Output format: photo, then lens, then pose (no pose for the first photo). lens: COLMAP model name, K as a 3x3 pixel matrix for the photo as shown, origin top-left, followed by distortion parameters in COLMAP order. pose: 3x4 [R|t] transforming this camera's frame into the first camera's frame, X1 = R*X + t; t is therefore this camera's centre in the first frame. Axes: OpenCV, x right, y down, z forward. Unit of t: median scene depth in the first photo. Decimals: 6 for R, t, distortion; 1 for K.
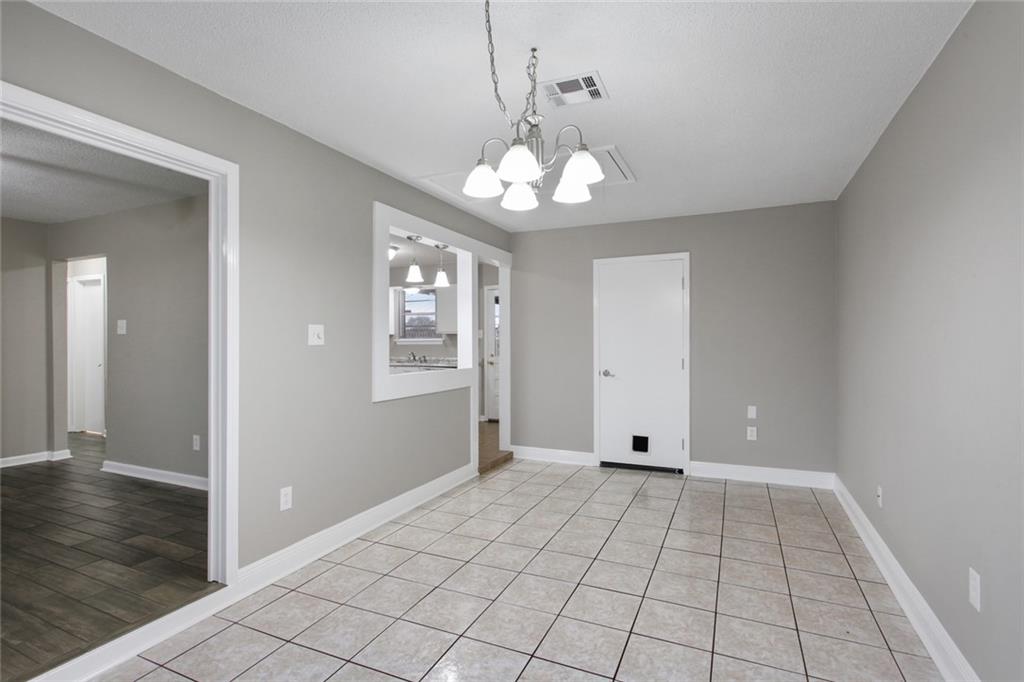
lens RADIAL K [[492.3, 0, 504.3], [0, 492.3, 344.4], [0, 0, 1]] dist [-0.010823, 0.000882]
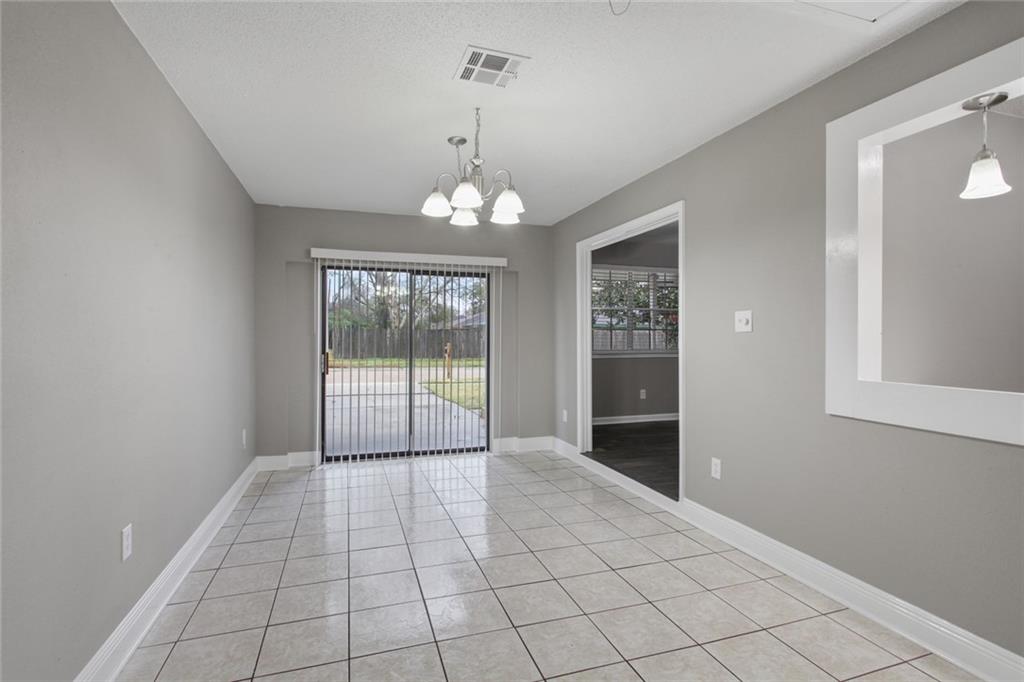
lens RADIAL K [[492.3, 0, 509.6], [0, 492.3, 339.2], [0, 0, 1]] dist [-0.010823, 0.000882]
pose [[-0.734687, -0.001169, -0.678405, 0.629827], [-0.003434, 0.999992, 0.001995, 0.016506], [0.678398, 0.003796, -0.734685, 1.423043]]
